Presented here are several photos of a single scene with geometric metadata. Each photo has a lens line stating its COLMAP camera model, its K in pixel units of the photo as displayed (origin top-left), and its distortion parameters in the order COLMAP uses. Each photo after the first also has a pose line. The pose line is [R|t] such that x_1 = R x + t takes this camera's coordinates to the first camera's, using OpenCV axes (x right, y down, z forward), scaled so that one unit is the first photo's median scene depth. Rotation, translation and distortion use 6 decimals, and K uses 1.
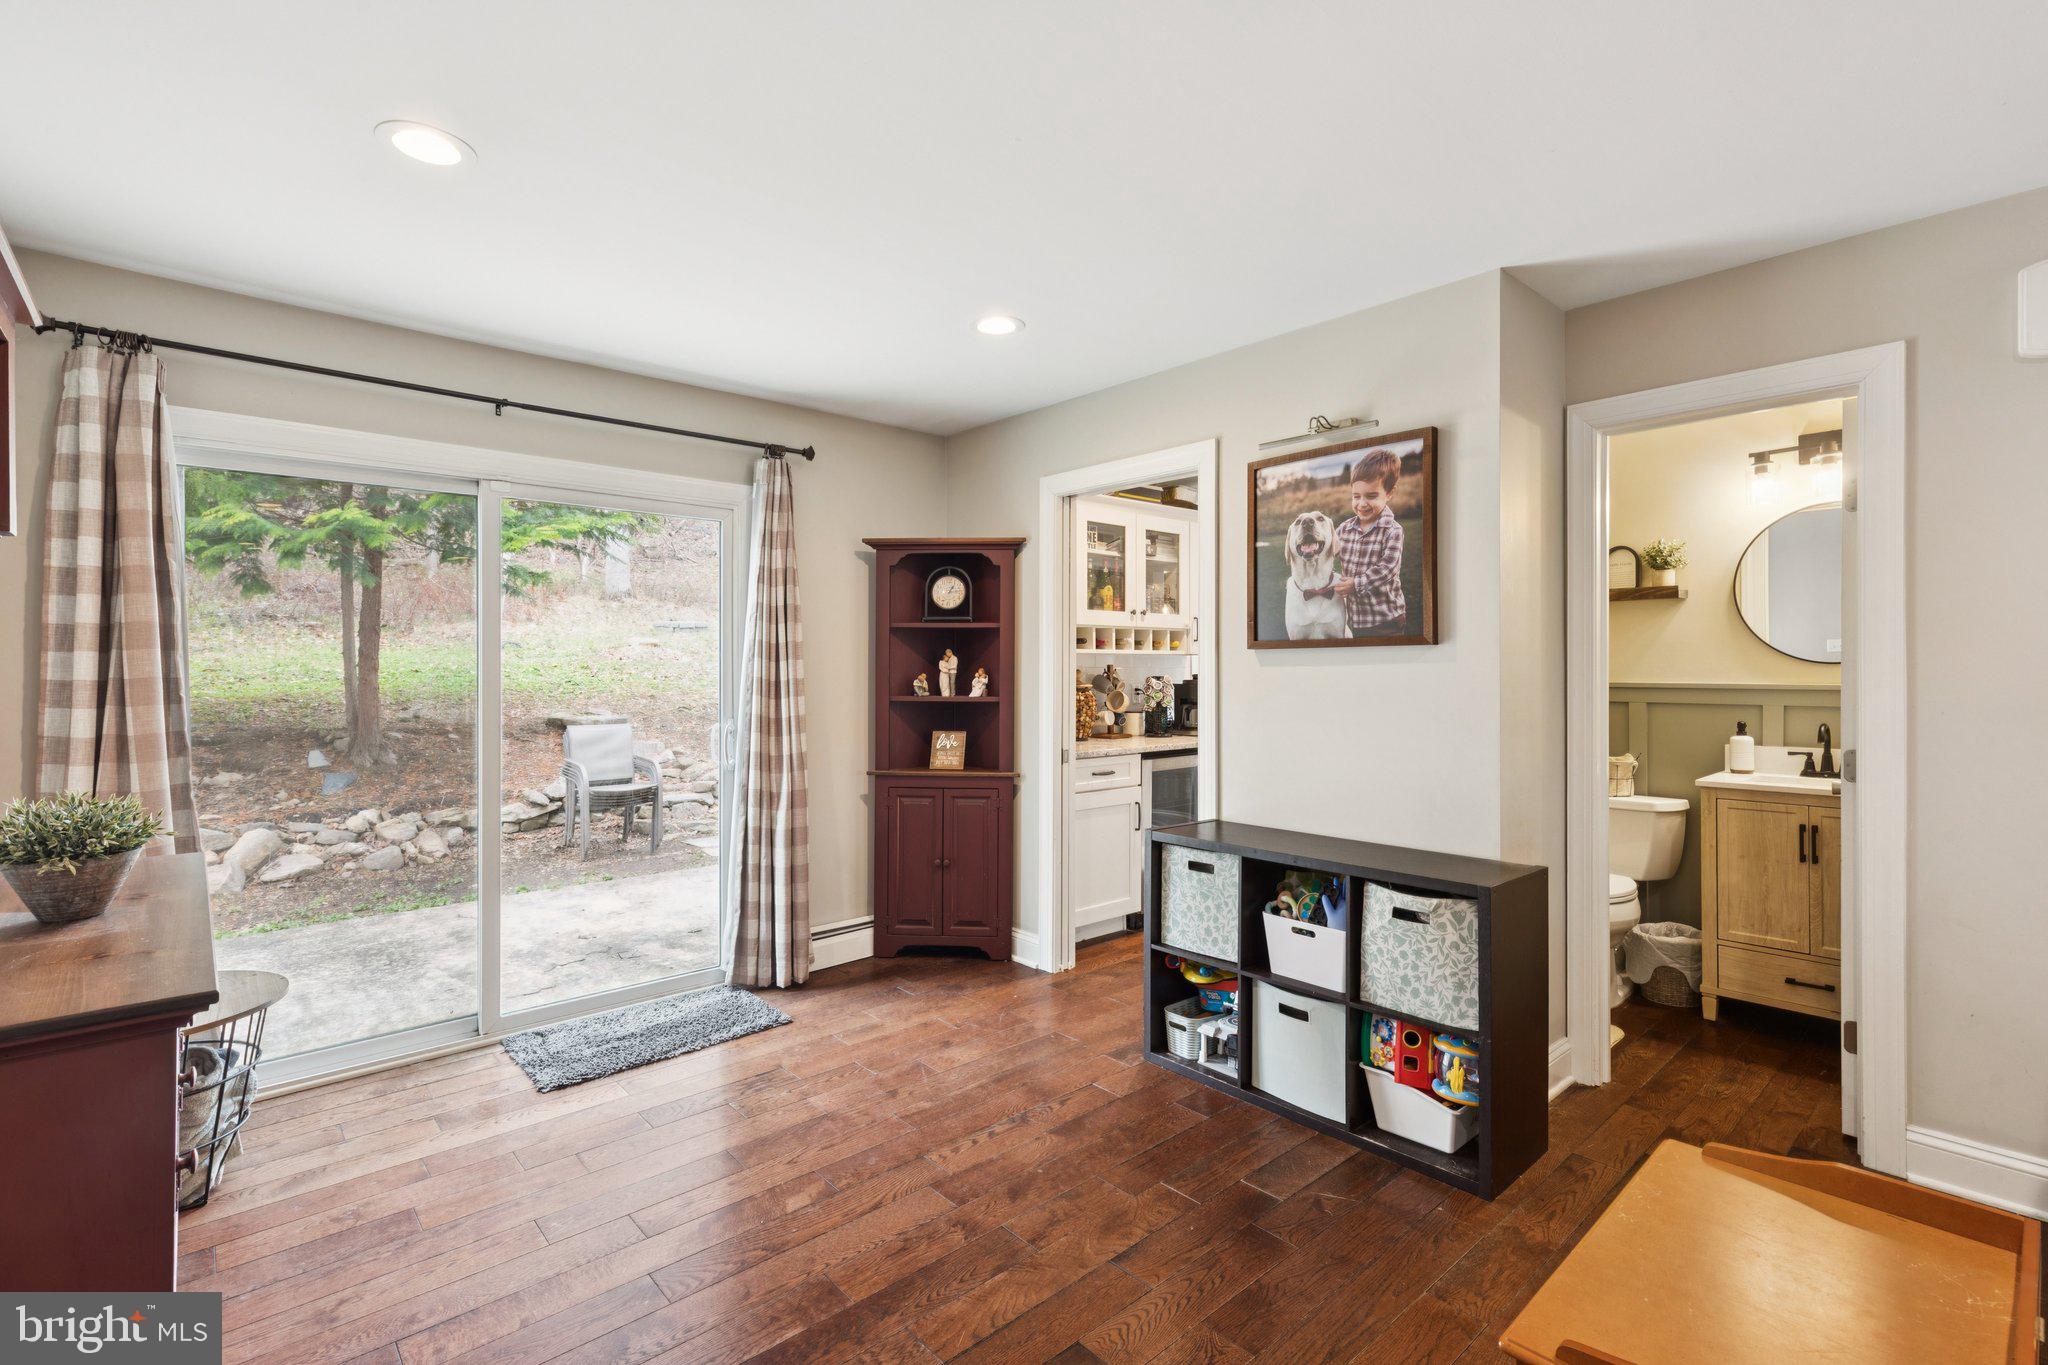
lens RADIAL K [[929.7, 0, 1024.0], [0, 929.7, 682.5], [0, 0, 1]] dist [-0.000253, -0.000022]
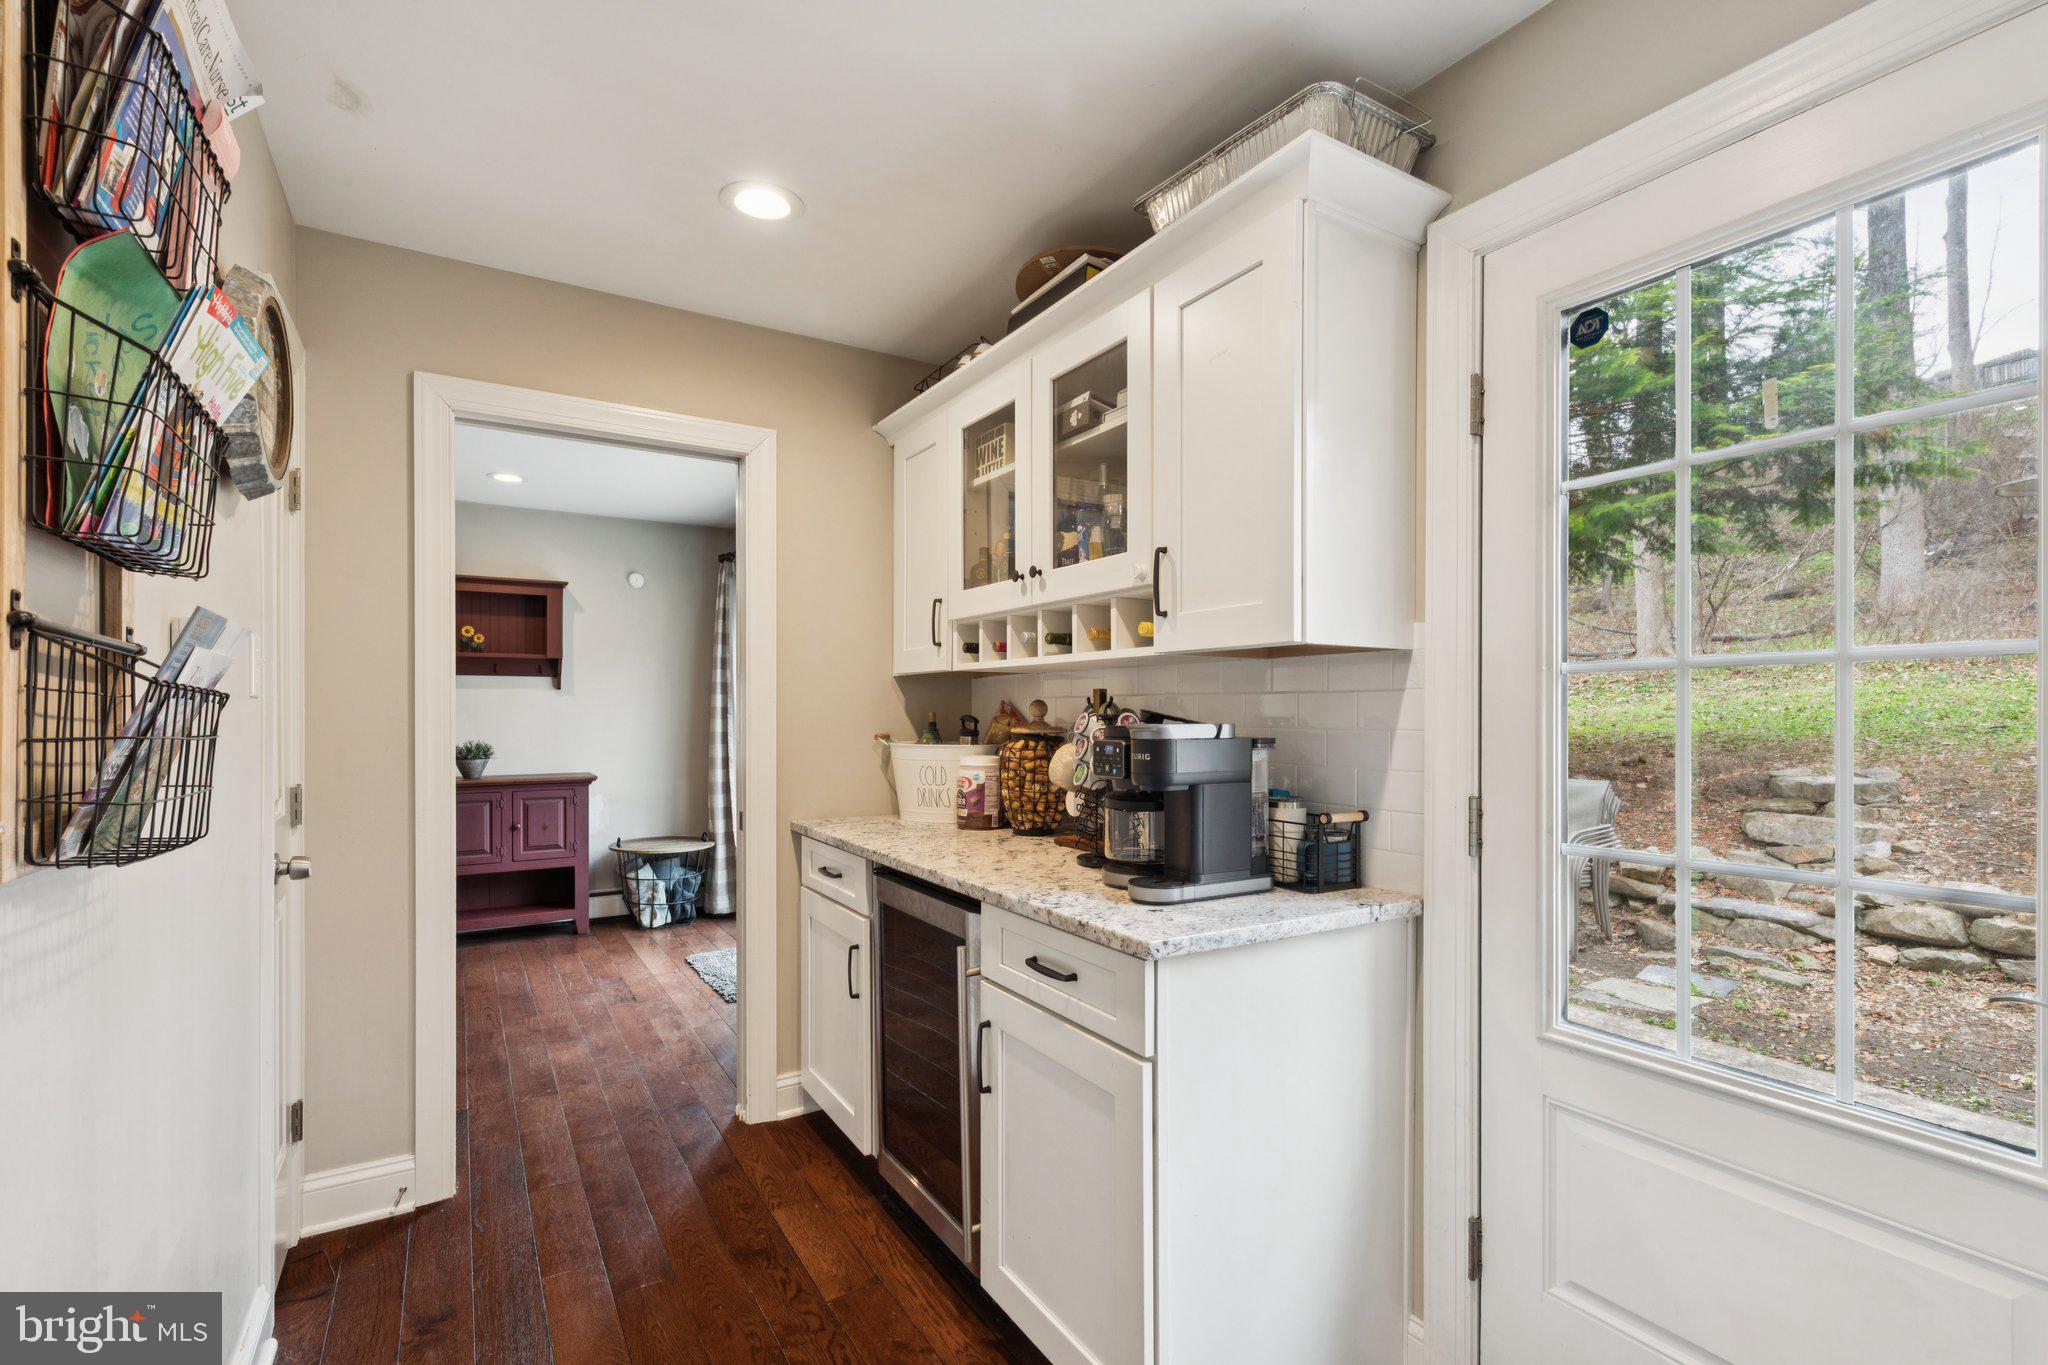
lens RADIAL K [[929.7, 0, 1024.0], [0, 929.7, 682.5], [0, 0, 1]] dist [-0.000253, -0.000022]
pose [[-0.184715, -0.019188, -0.982605, 0.599964], [-0.005688, 0.999814, -0.018455, -0.014131], [0.982776, 0.002180, -0.184789, 1.127823]]
